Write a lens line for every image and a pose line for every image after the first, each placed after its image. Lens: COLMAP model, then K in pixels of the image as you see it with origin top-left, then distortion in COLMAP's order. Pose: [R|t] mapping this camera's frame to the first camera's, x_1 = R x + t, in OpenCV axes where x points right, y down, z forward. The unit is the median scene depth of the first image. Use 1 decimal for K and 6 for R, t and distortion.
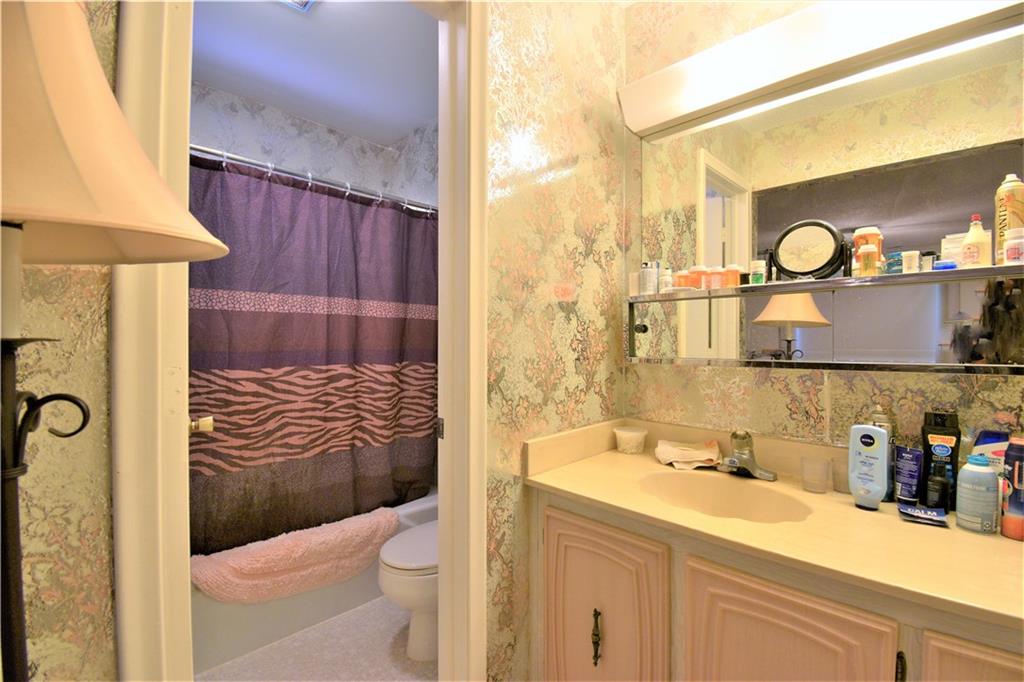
lens RADIAL K [[453.0, 0, 514.9], [0, 453.0, 344.1], [0, 0, 1]] dist [0.017004, -0.023923]
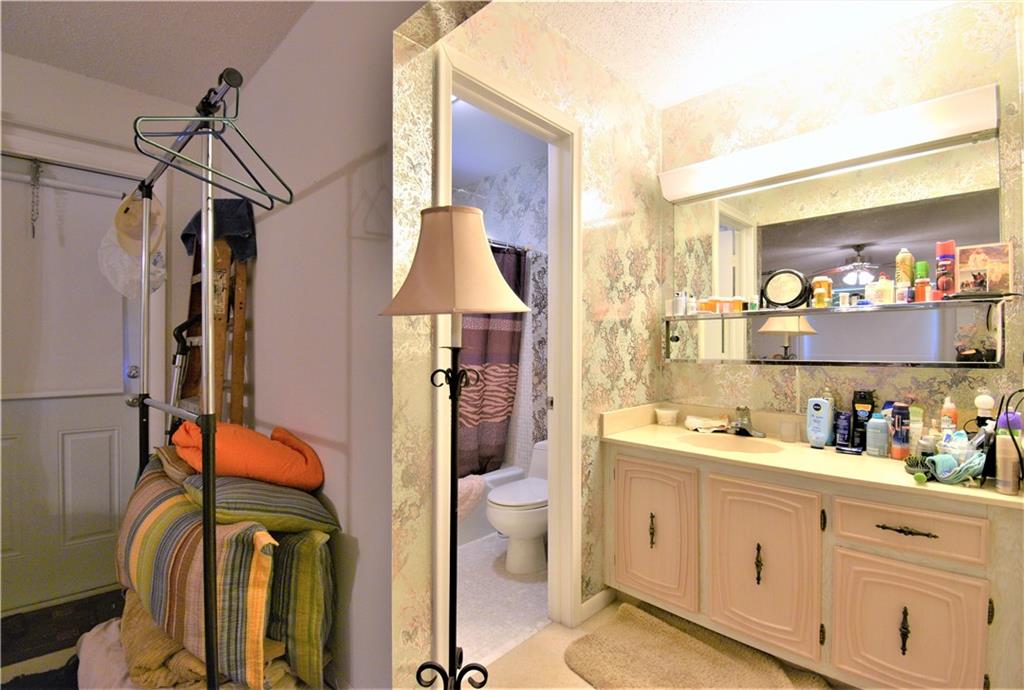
lens RADIAL K [[464.5, 0, 522.4], [0, 464.5, 347.9], [0, 0, 1]] dist [0.020139, -0.025950]
pose [[0.999997, -0.000212, -0.002330, -0.212080], [0.000201, 0.999989, -0.004744, 0.001702], [0.002331, 0.004743, 0.999986, -0.504766]]
